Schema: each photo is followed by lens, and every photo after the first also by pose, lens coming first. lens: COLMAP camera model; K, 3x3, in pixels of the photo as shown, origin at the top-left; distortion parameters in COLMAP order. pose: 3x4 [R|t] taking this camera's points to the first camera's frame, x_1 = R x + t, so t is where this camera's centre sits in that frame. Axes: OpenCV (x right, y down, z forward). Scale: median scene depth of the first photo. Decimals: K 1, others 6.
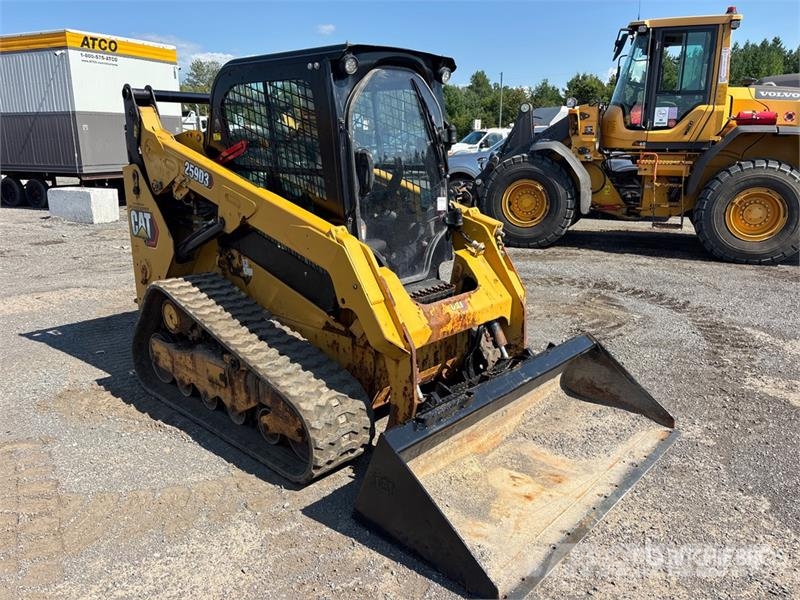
lens RADIAL K [[599.0, 0, 399.7], [0, 599.0, 288.5], [0, 0, 1]] dist [0.062820, -0.103658]
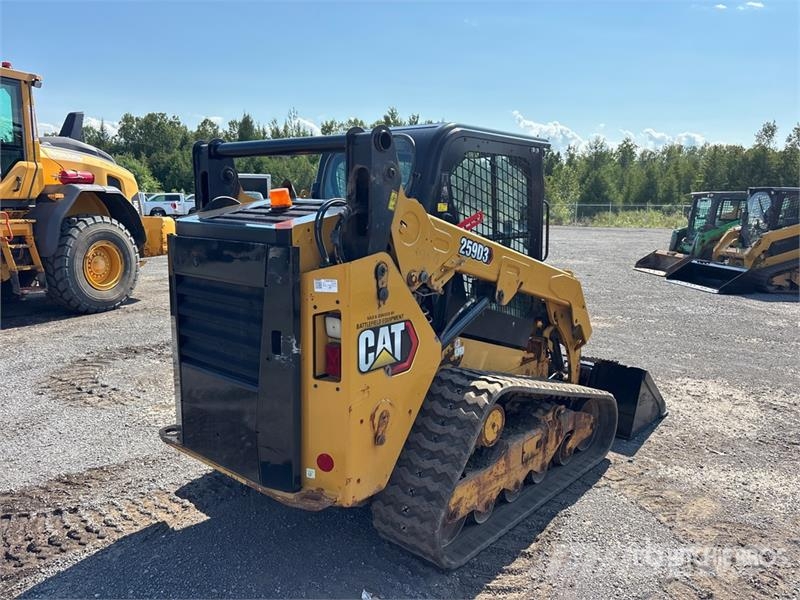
lens RADIAL K [[603.1, 0, 401.2], [0, 603.1, 294.8], [0, 0, 1]] dist [0.059052, -0.085661]
pose [[-0.034890, -0.157814, 0.986852, -1.151188], [0.225600, 0.960722, 0.161611, -0.282156], [-0.973595, 0.228273, 0.002083, 1.077896]]
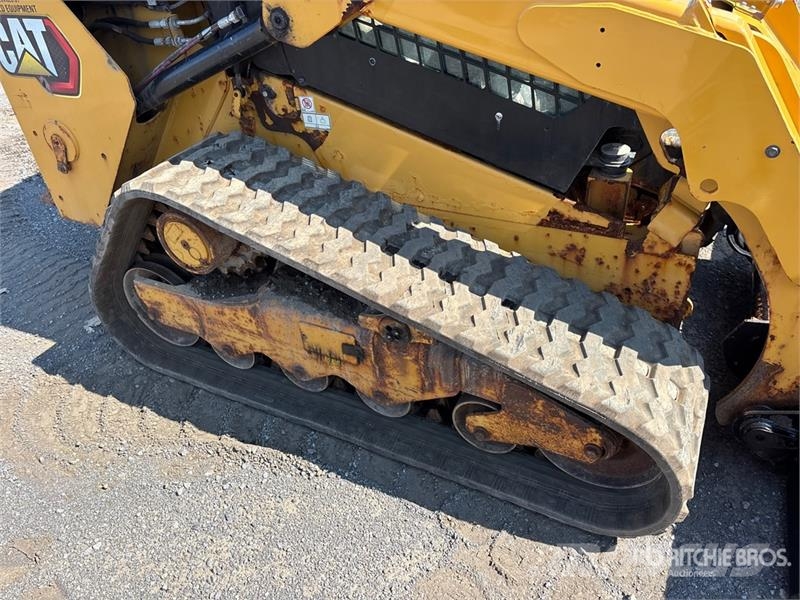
lens RADIAL K [[603.1, 0, 401.2], [0, 603.1, 294.8], [0, 0, 1]] dist [0.059052, -0.085661]
pose [[0.957311, -0.221798, 0.185370, -0.312590], [0.136533, 0.912190, 0.386352, -0.081560], [-0.254785, -0.344550, 0.903532, 0.500200]]
